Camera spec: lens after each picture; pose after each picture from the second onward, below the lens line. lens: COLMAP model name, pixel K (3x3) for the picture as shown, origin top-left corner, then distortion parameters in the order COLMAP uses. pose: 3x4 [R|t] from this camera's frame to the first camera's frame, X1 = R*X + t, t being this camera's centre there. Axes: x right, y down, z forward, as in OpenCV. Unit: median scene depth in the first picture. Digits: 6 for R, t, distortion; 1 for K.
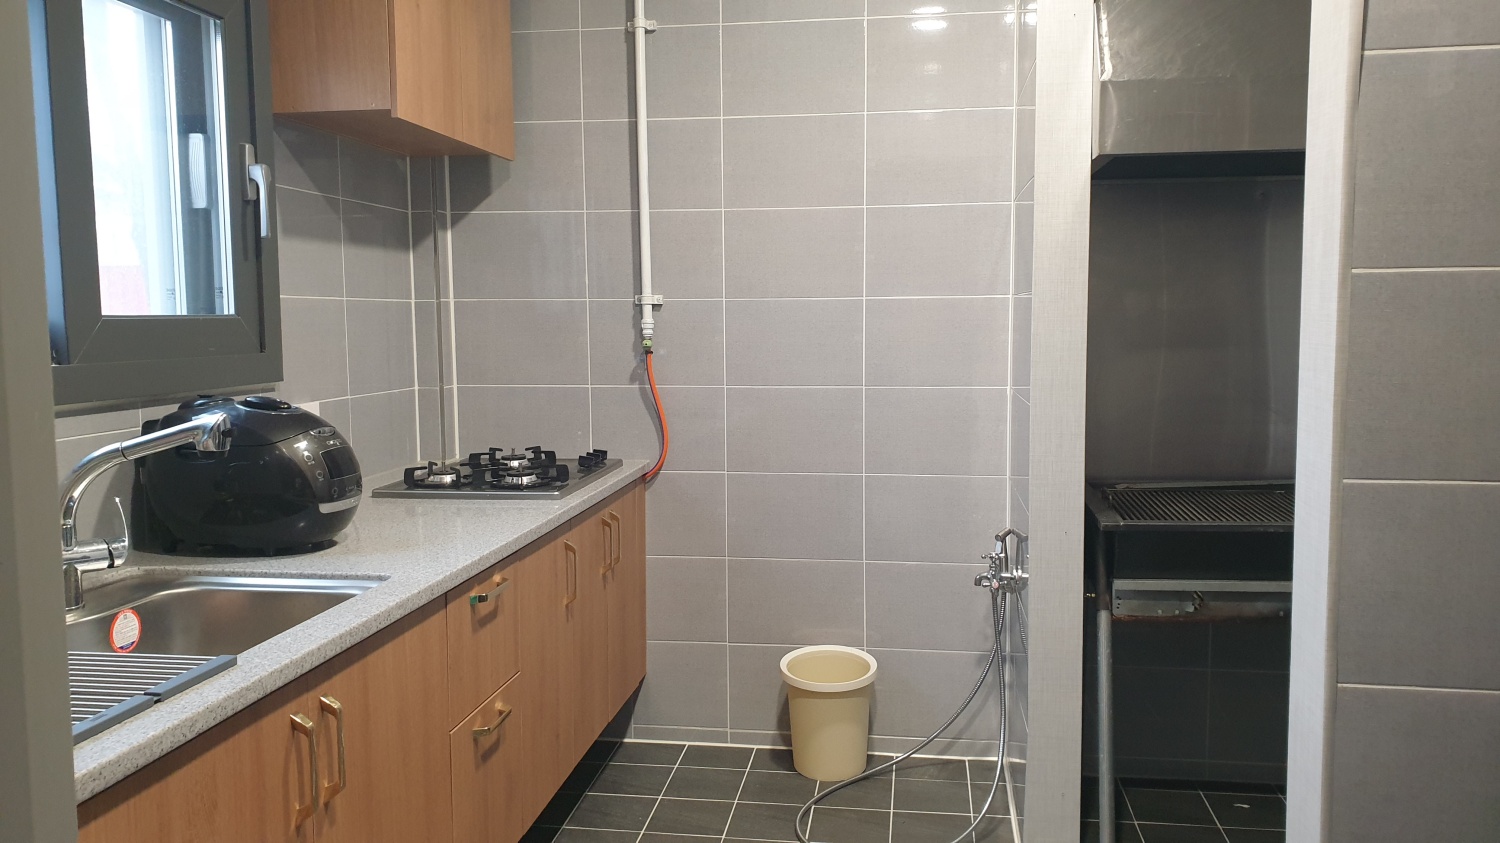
lens RADIAL K [[1146.8, 0, 750.0], [0, 1146.8, 421.5], [0, 0, 1]] dist [0.001039, 0.000863]
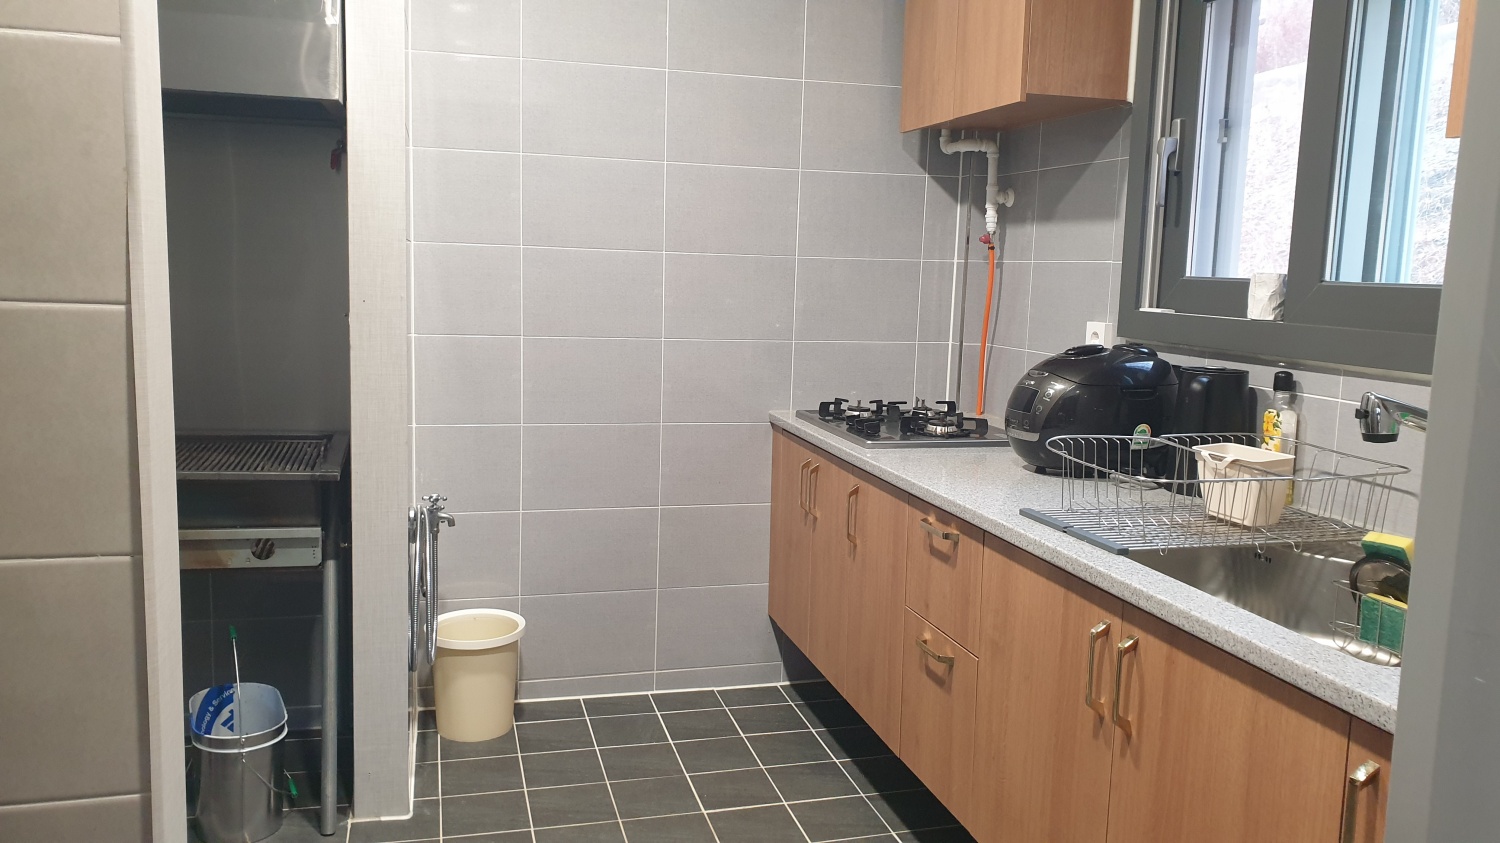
lens RADIAL K [[1146.8, 0, 750.0], [0, 1146.8, 421.5], [0, 0, 1]] dist [0.001039, 0.000863]
pose [[0.917289, -0.012289, 0.398033, -0.707787], [-0.004239, 0.999166, 0.040618, 0.000598], [-0.398200, -0.038945, 0.916471, 0.092095]]
